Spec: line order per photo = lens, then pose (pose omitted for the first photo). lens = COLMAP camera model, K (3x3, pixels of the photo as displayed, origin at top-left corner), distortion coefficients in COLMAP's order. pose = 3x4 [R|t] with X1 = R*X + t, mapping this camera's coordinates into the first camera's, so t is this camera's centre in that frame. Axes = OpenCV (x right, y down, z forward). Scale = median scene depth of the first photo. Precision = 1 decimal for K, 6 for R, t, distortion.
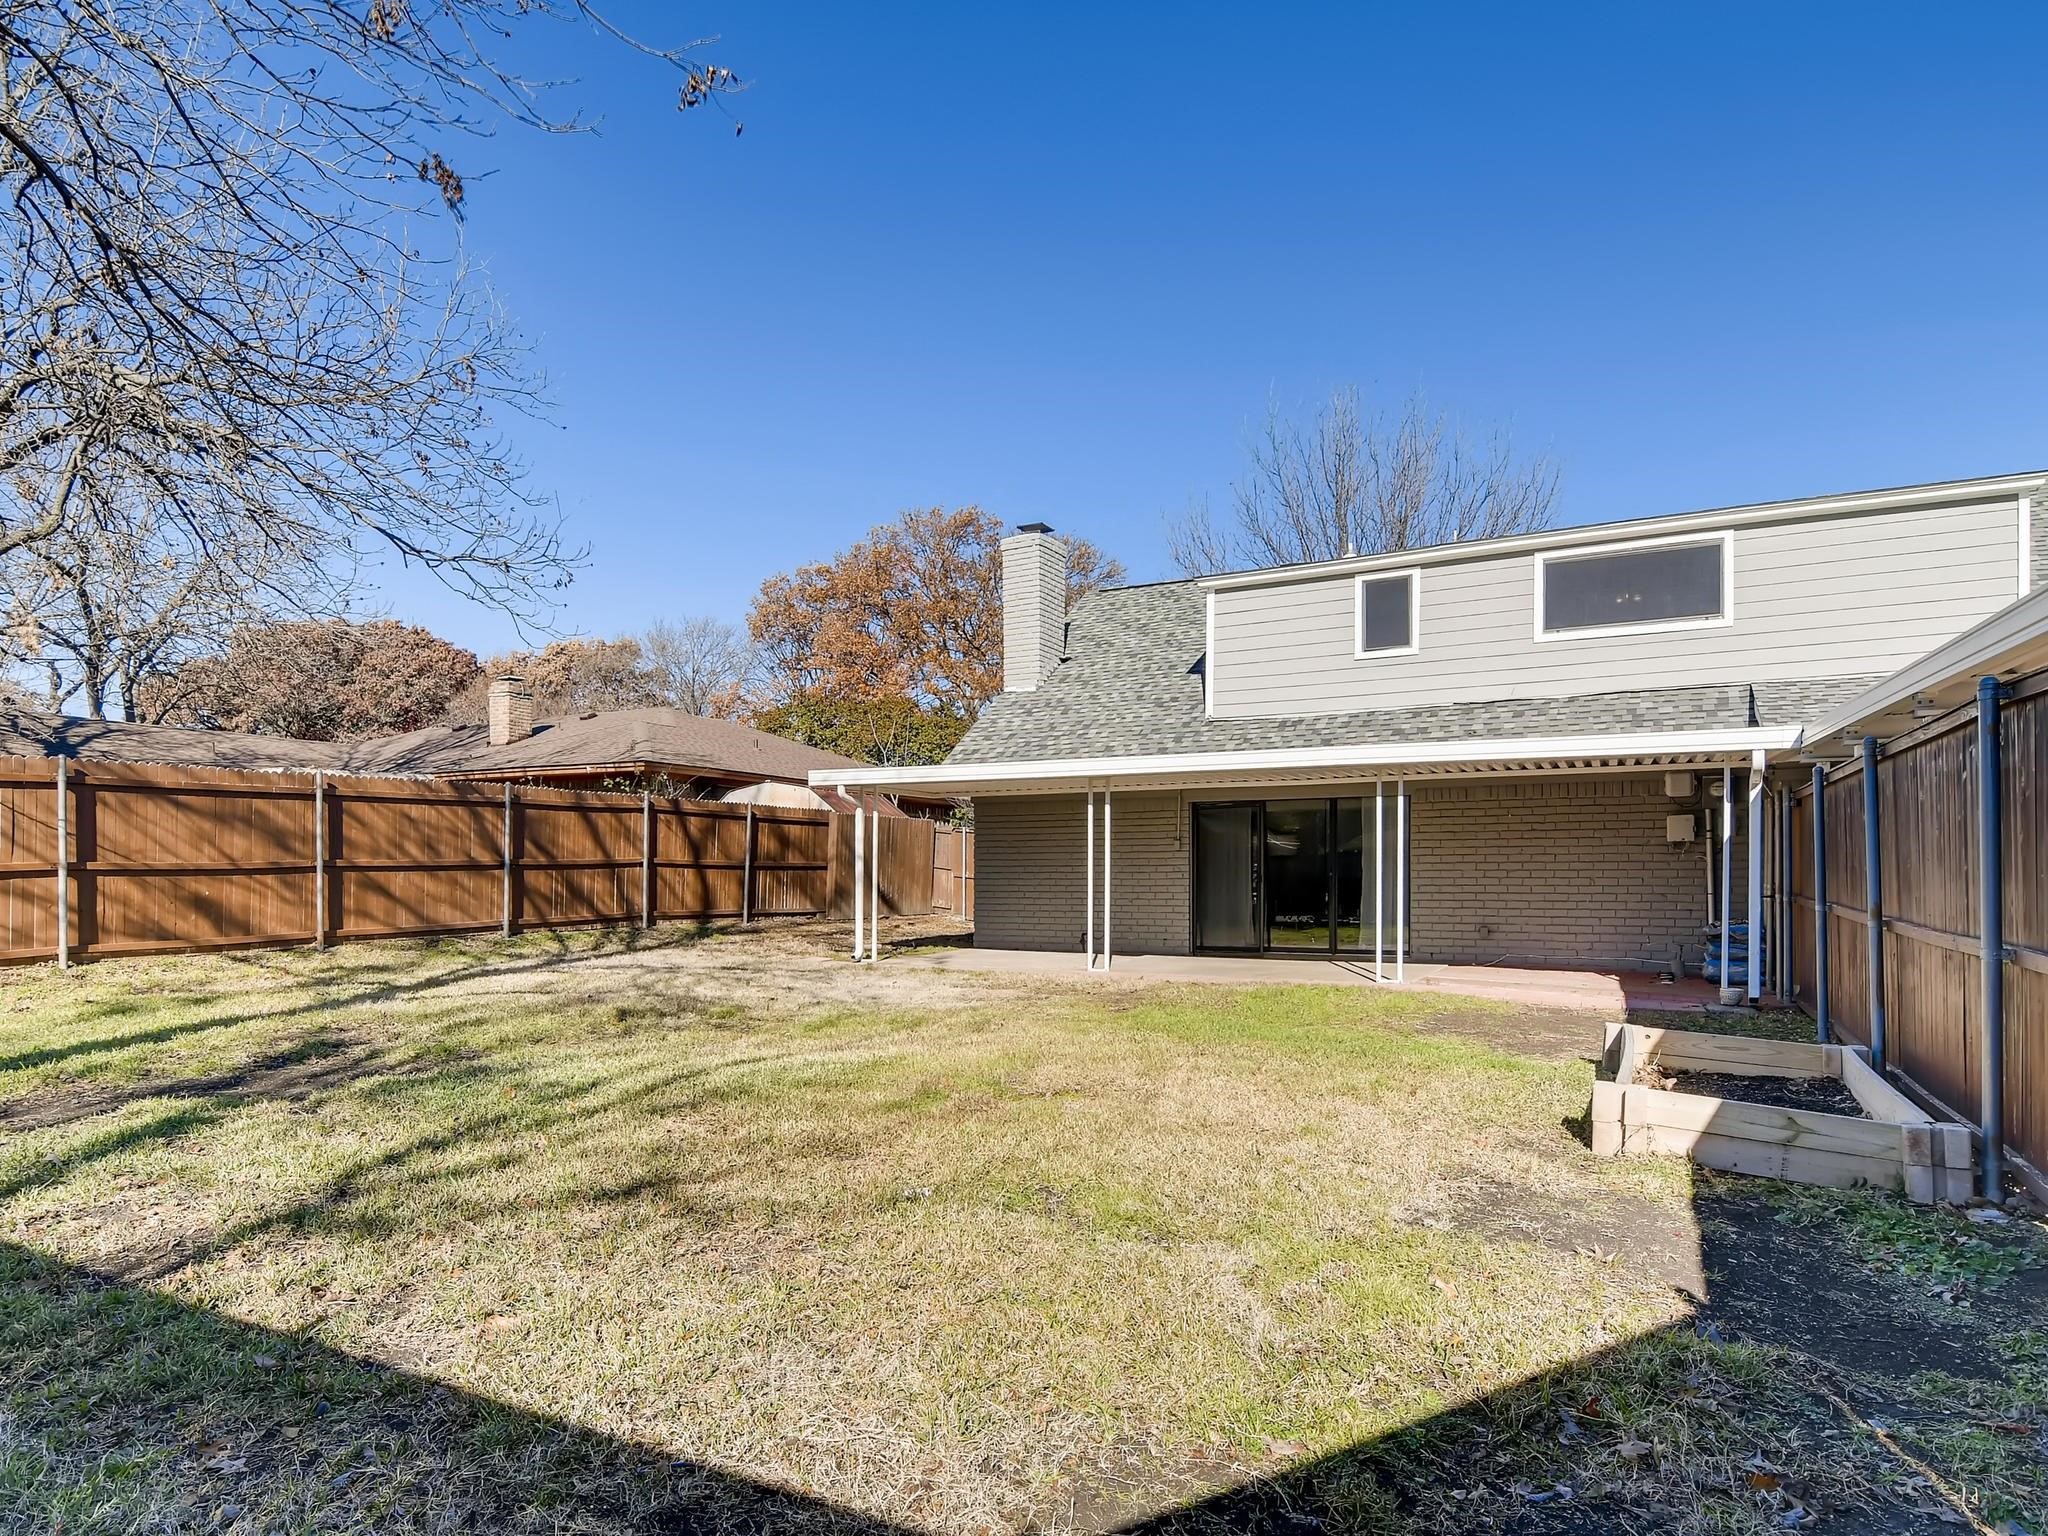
lens RADIAL K [[1153.0, 0, 1024.0], [0, 1153.0, 768.0], [0, 0, 1]] dist [-0.003237, -0.001483]
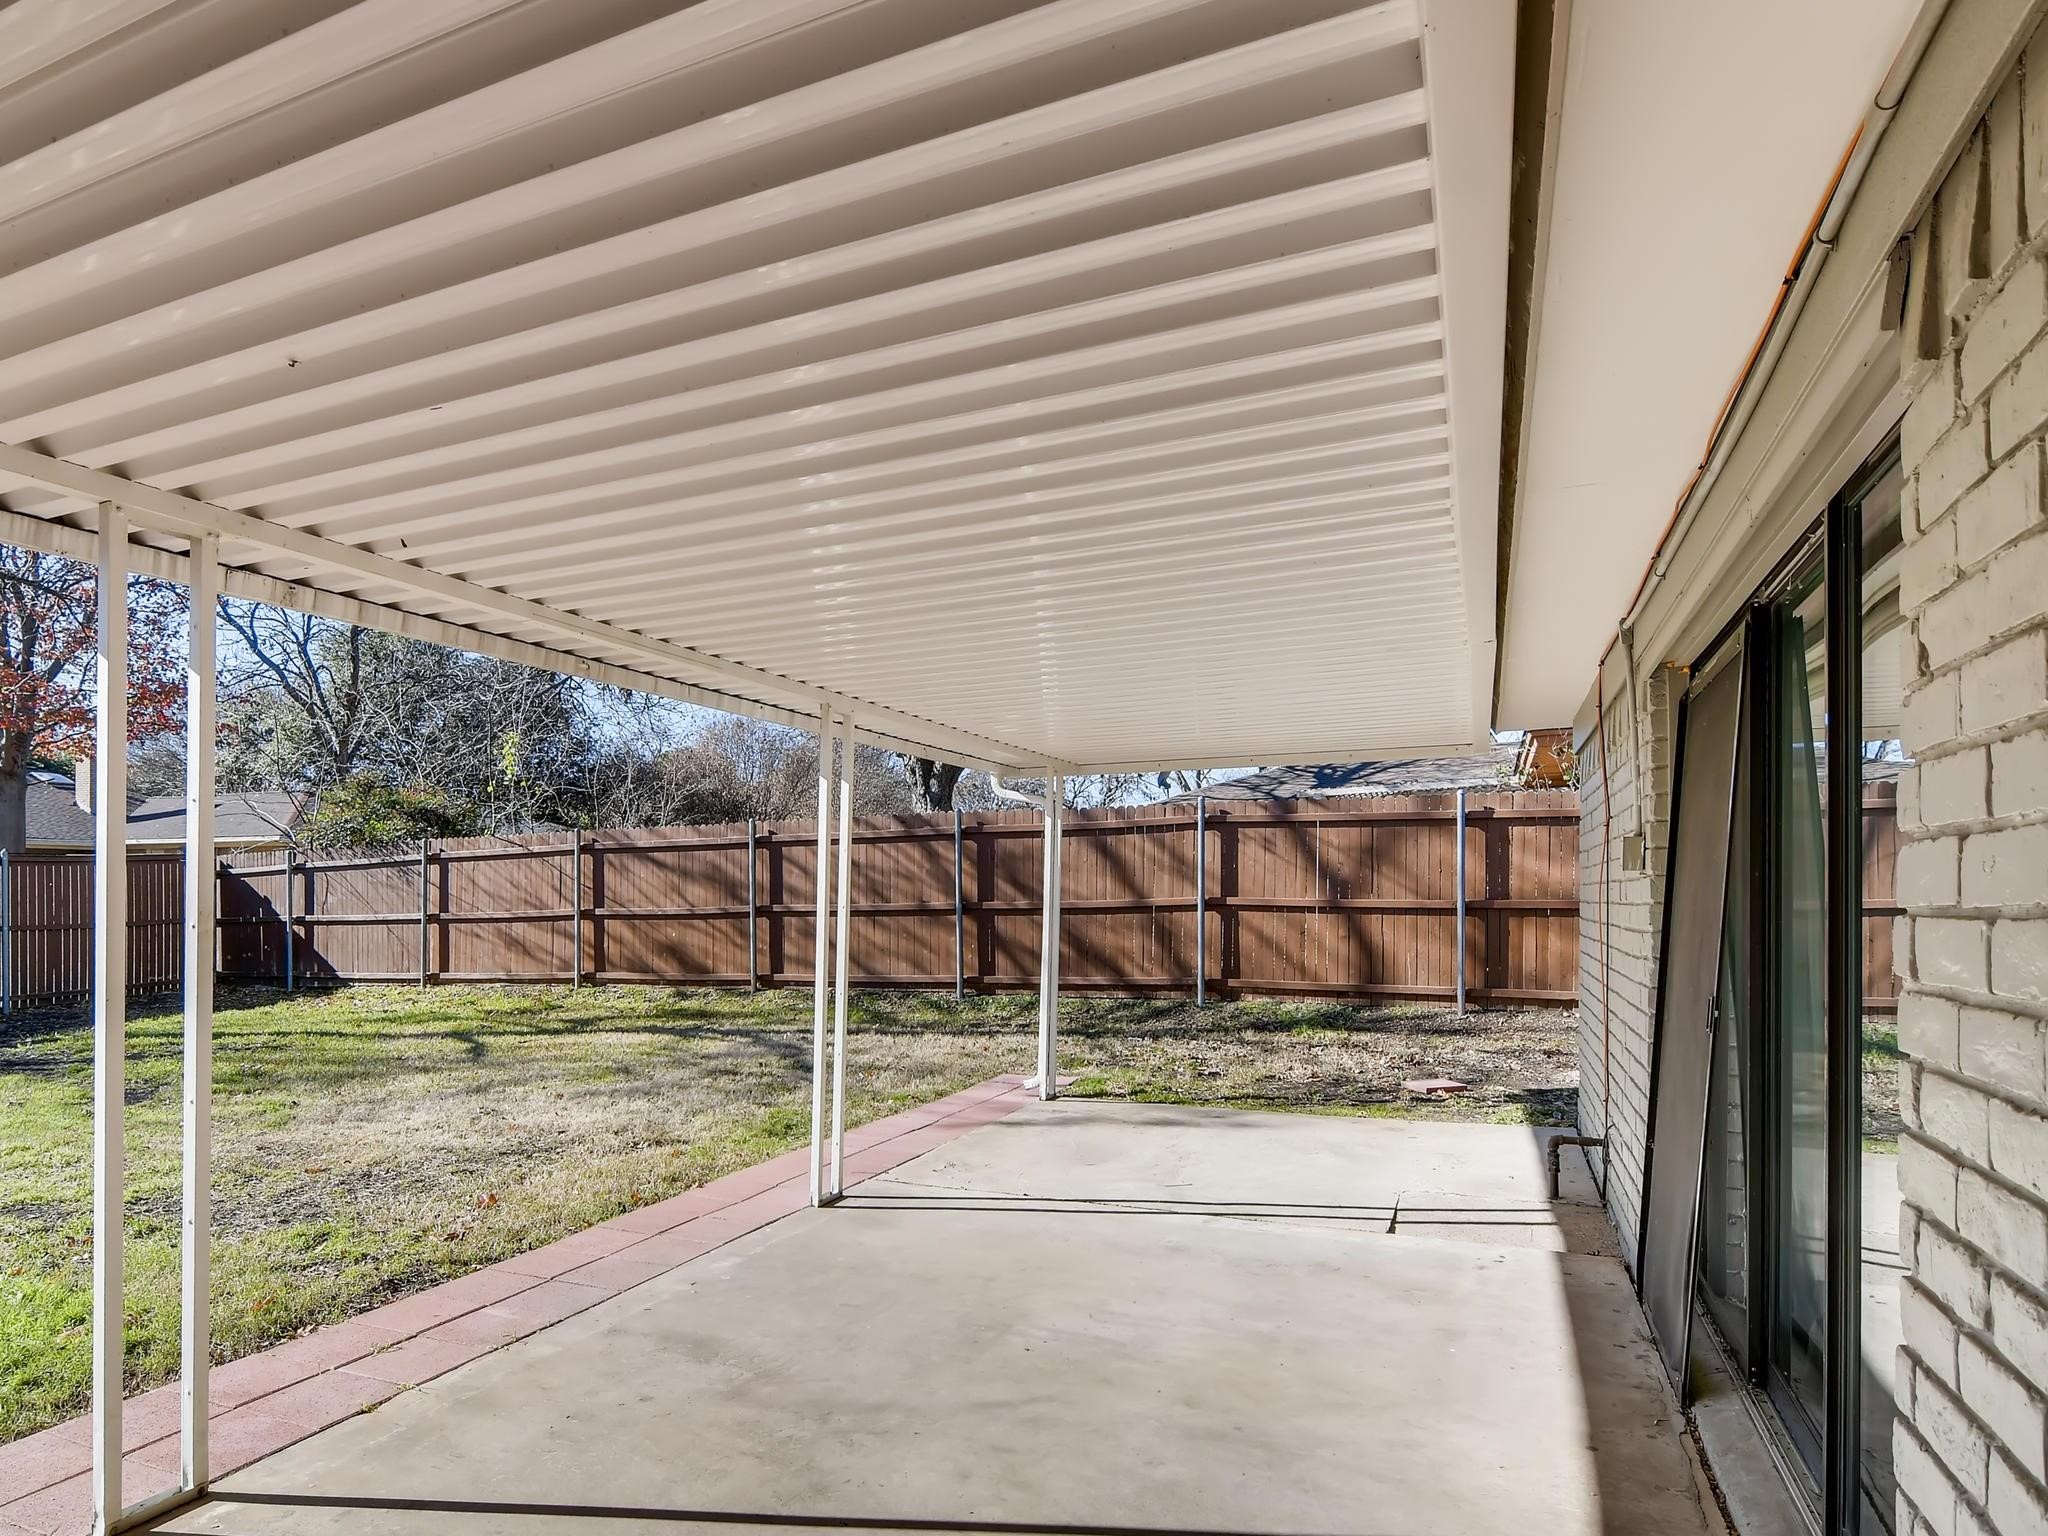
lens RADIAL K [[1153.0, 0, 1024.0], [0, 1153.0, 768.0], [0, 0, 1]] dist [-0.003237, -0.001483]
pose [[0.061792, -0.108709, -0.992151, 0.322881], [0.094074, 0.990260, -0.102643, 0.061469], [0.993646, -0.086993, 0.071417, 0.844454]]
